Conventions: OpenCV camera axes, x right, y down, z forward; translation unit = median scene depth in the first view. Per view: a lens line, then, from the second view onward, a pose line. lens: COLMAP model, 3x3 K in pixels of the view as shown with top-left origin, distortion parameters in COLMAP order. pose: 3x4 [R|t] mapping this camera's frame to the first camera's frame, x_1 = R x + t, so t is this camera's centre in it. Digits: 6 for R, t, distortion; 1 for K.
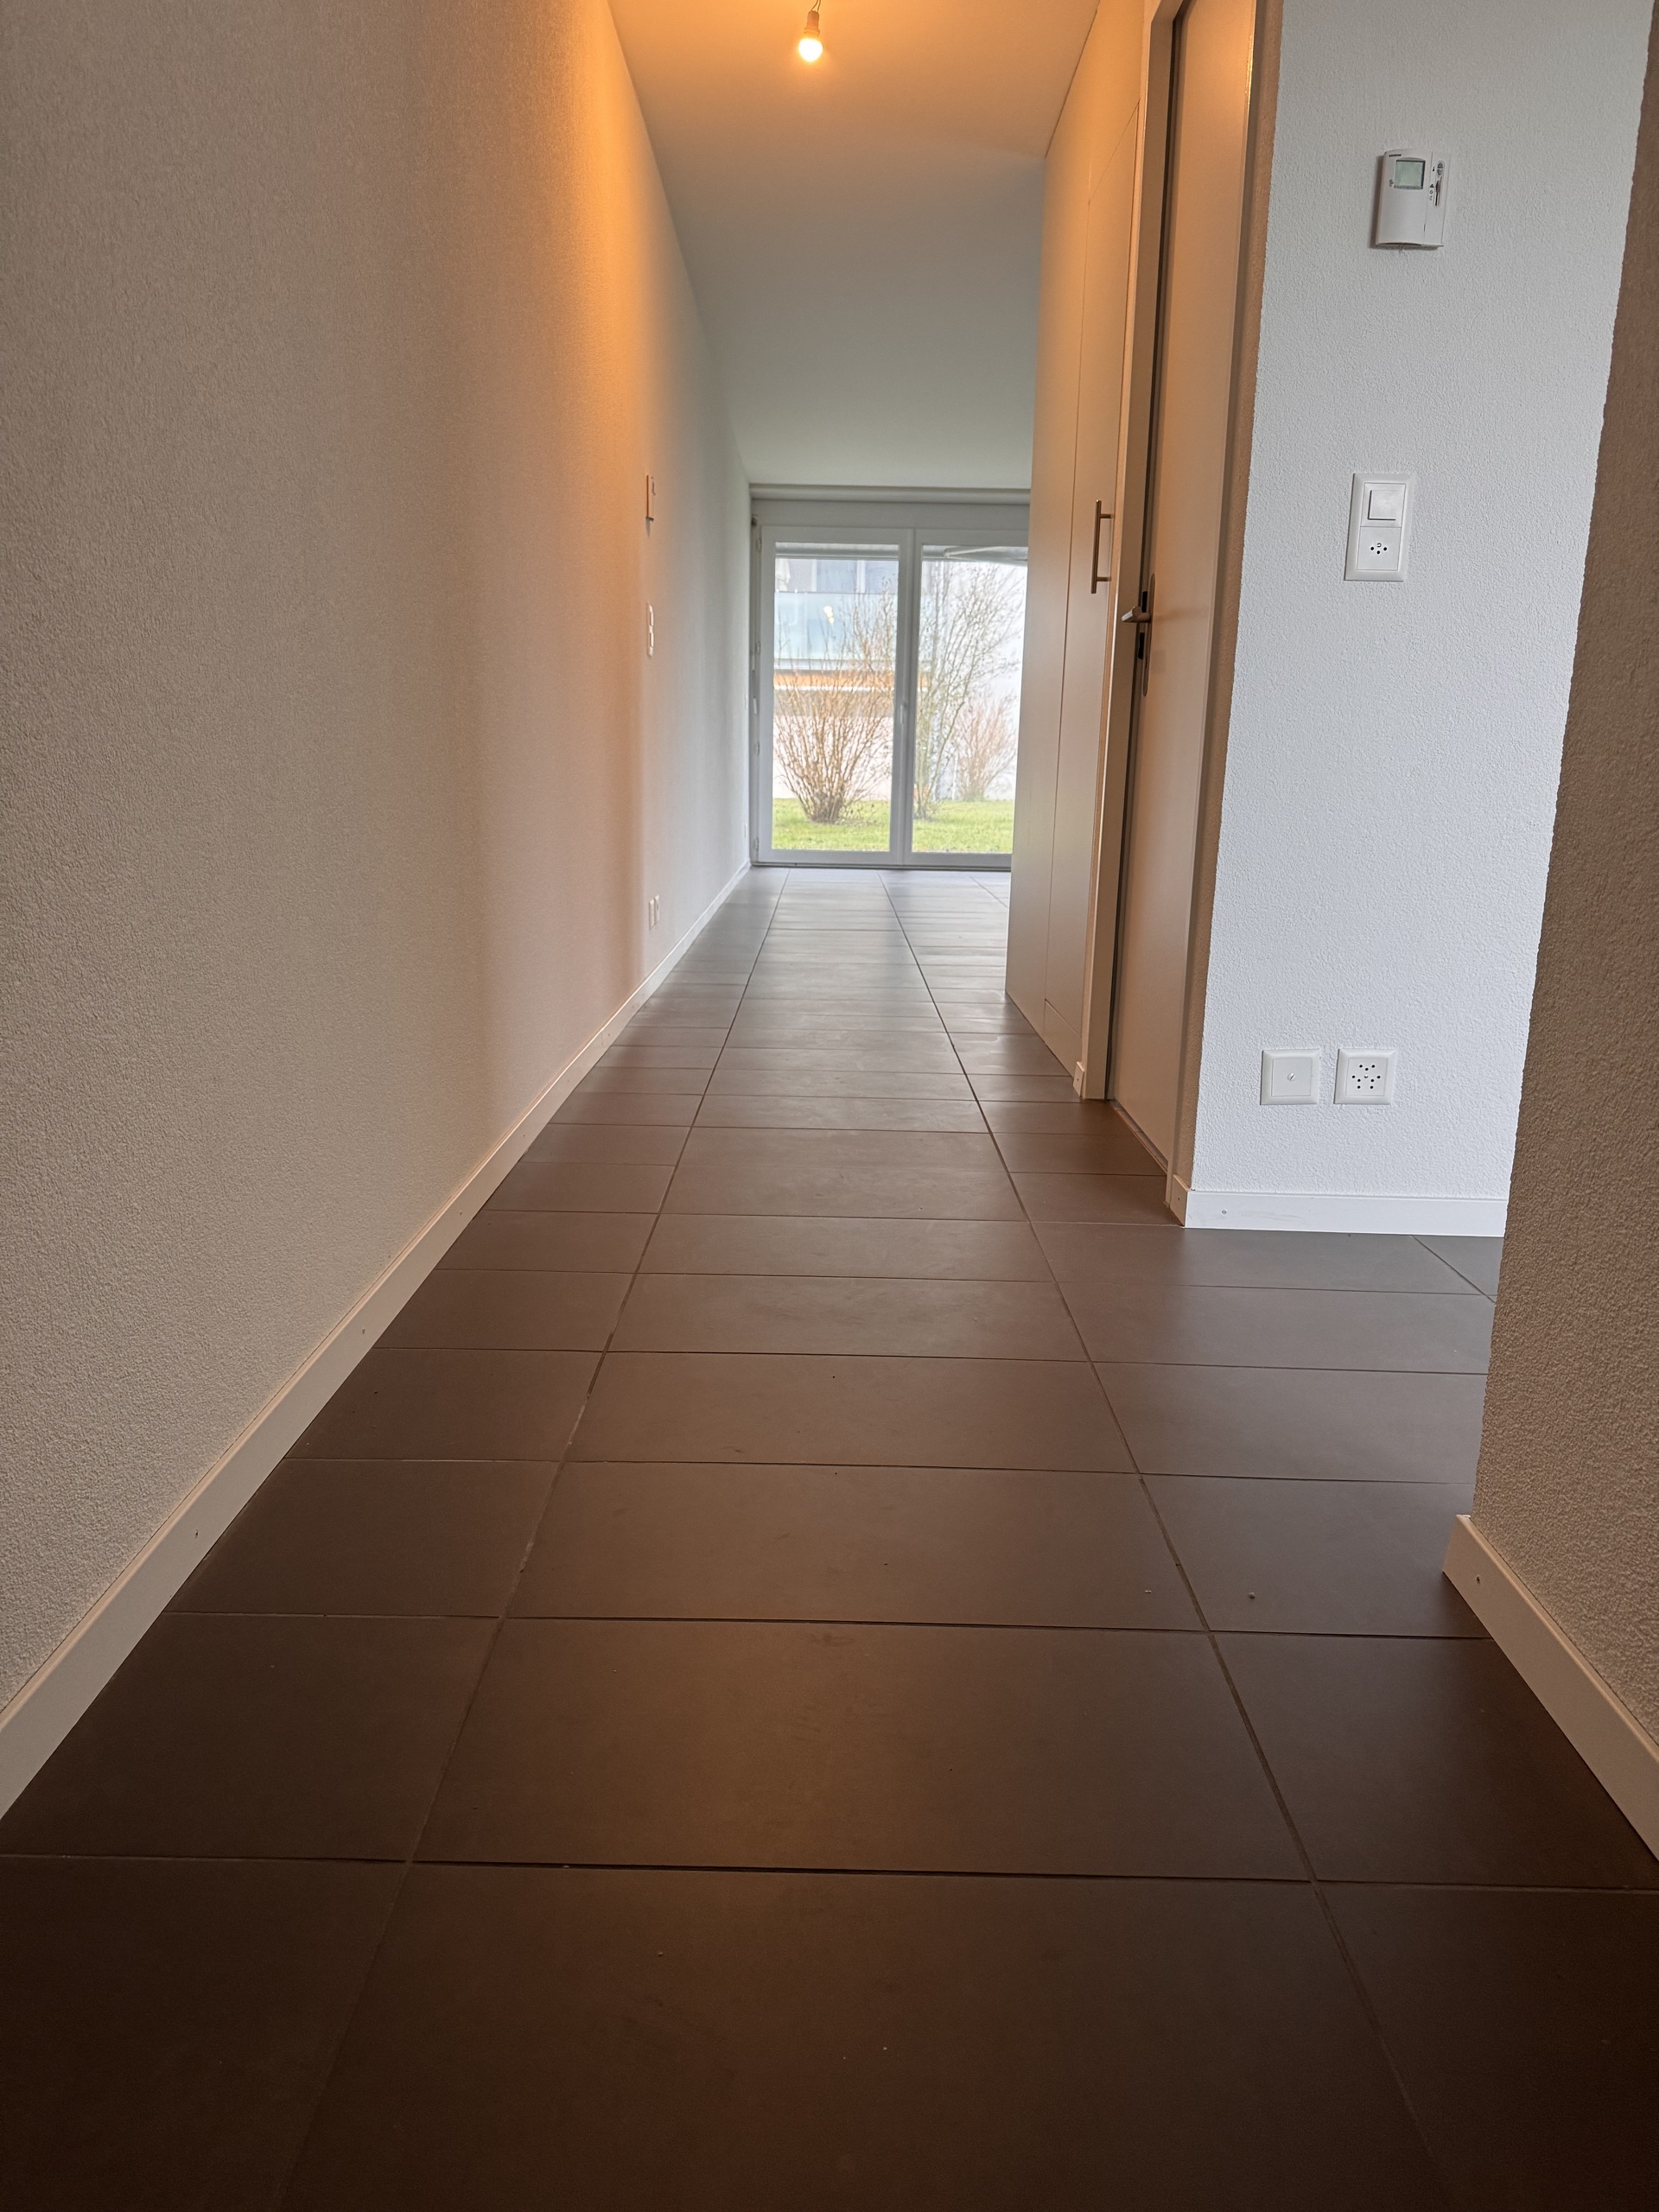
lens RADIAL K [[1550.6, 0, 810.4], [0, 1550.6, 1106.2], [0, 0, 1]] dist [-0.003300, -0.001496]
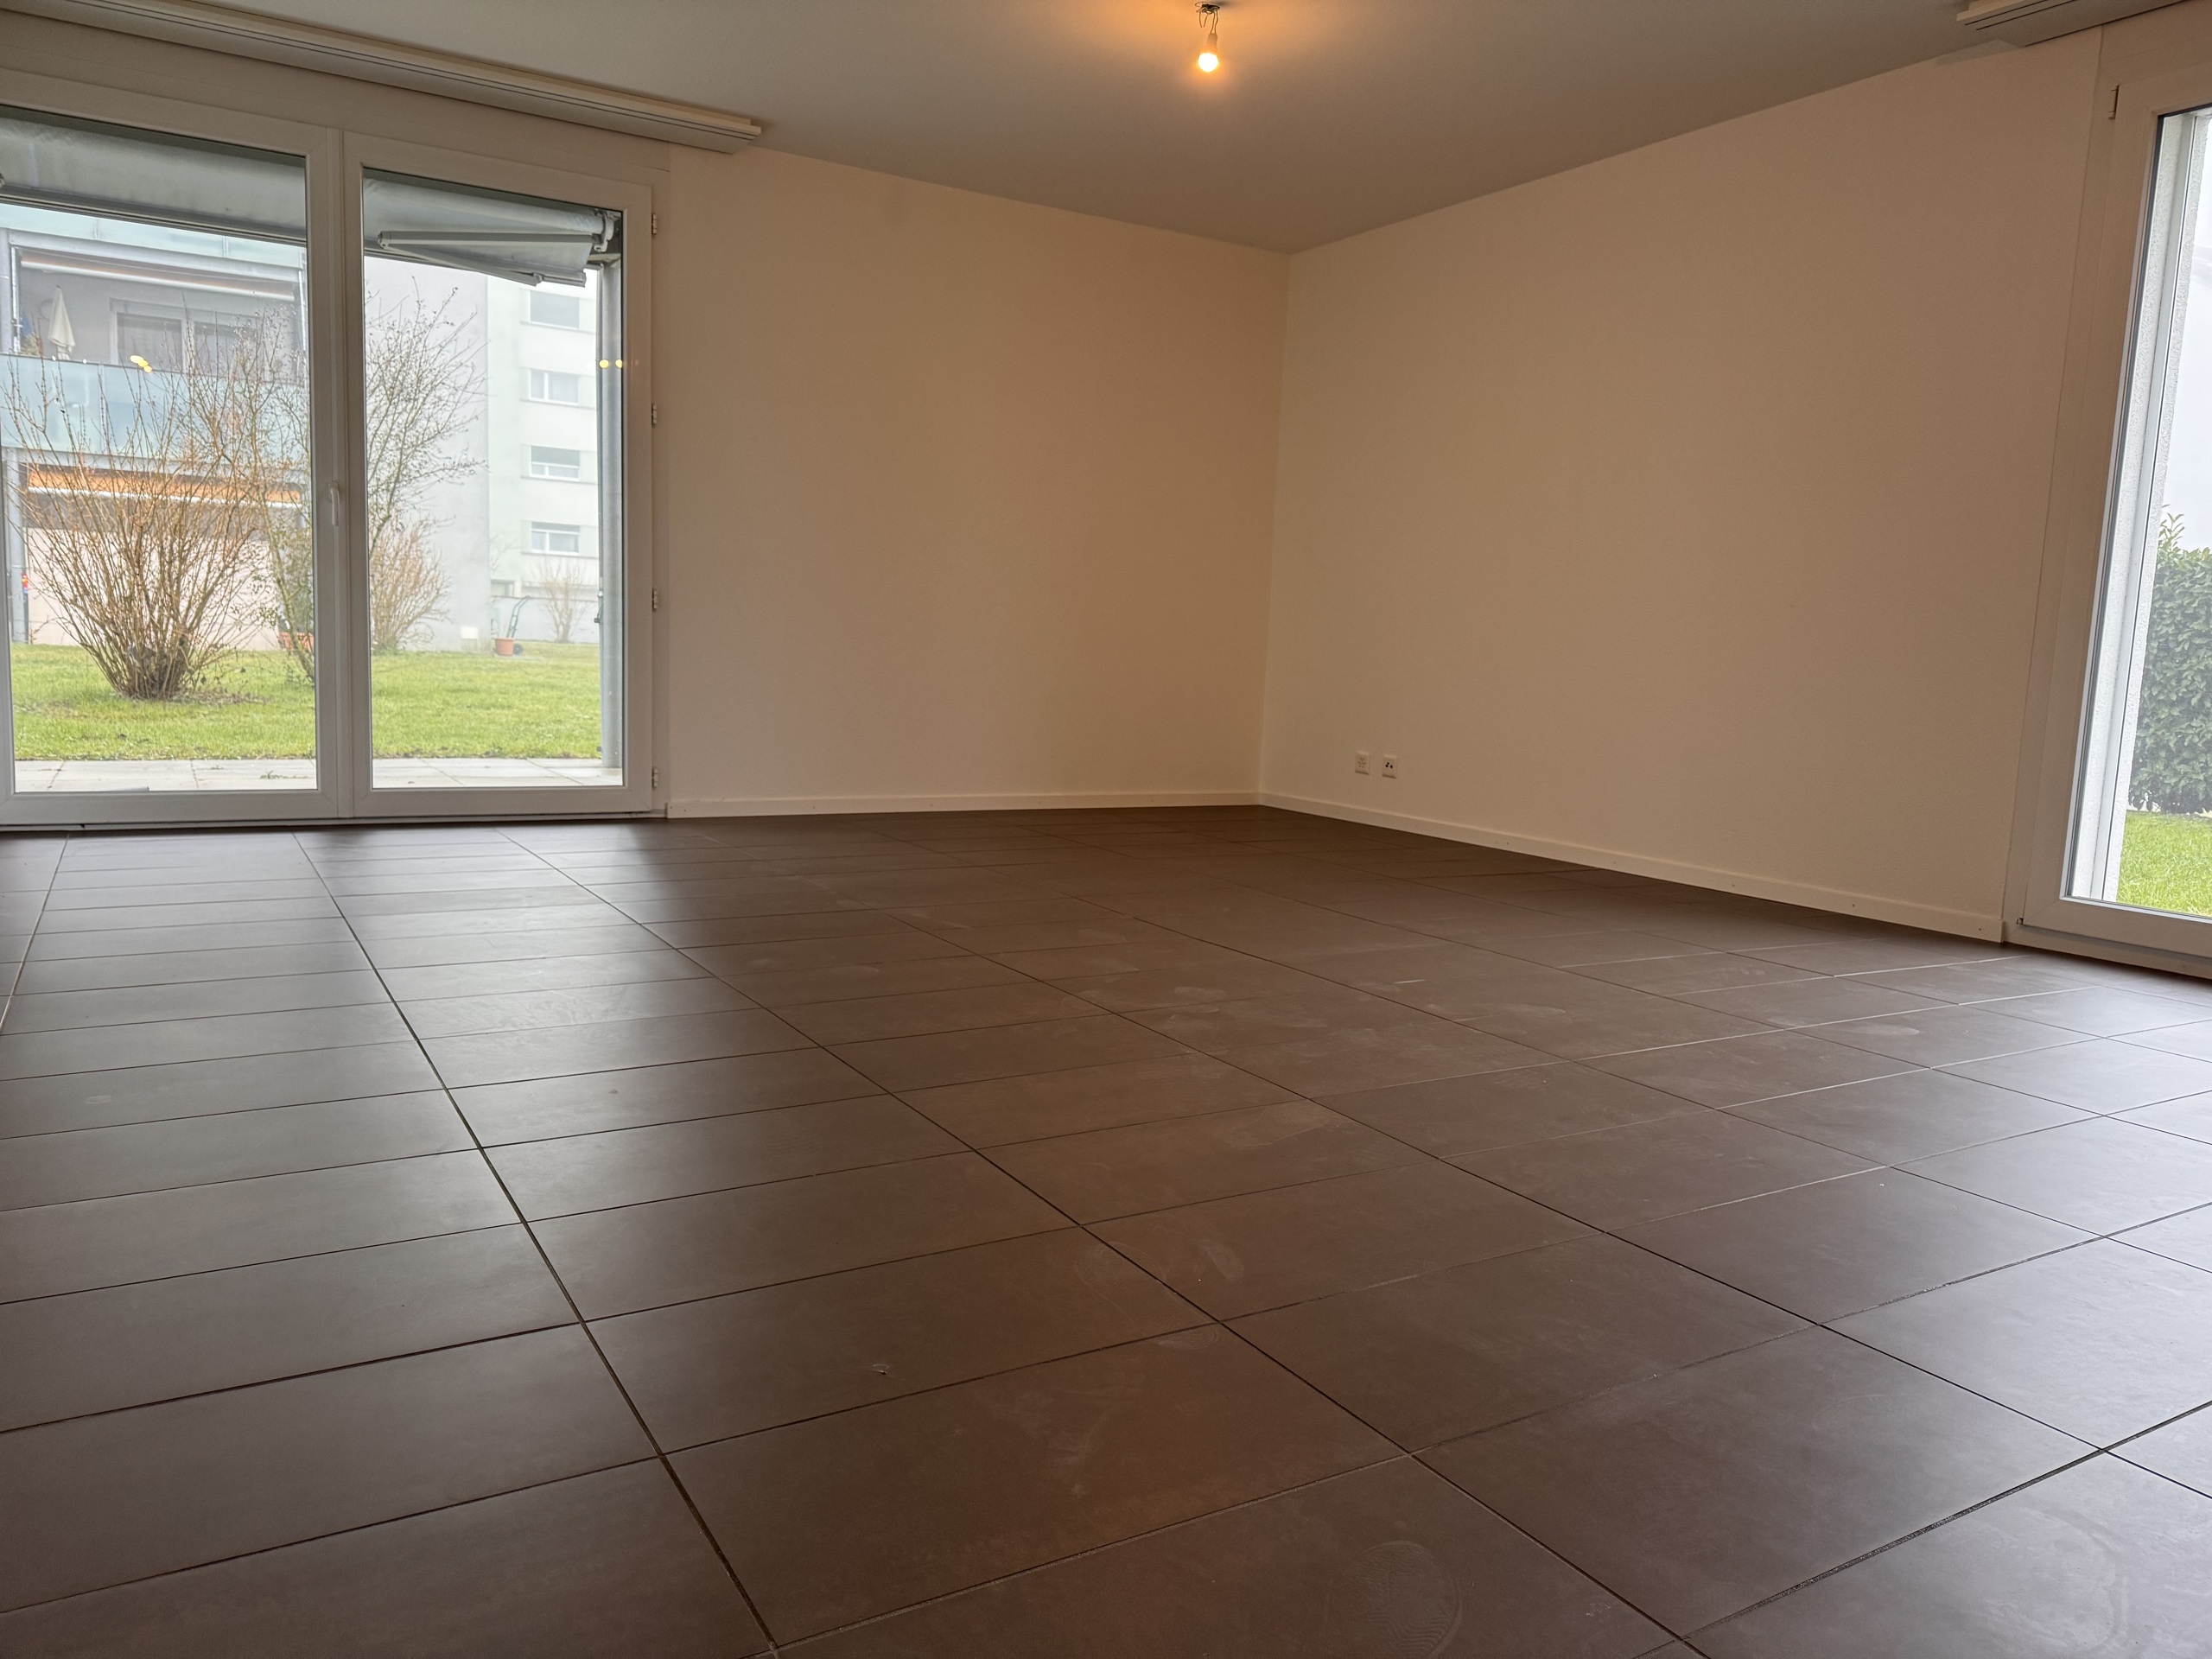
lens RADIAL K [[1557.4, 0, 1106.0], [0, 1557.4, 829.5], [0, 0, 1]] dist [0.125500, -0.119710]
pose [[0.854777, -0.044151, 0.517115, 0.003448], [0.085501, 0.994740, -0.056401, -0.127415], [-0.511905, 0.092424, 0.854056, 0.555094]]
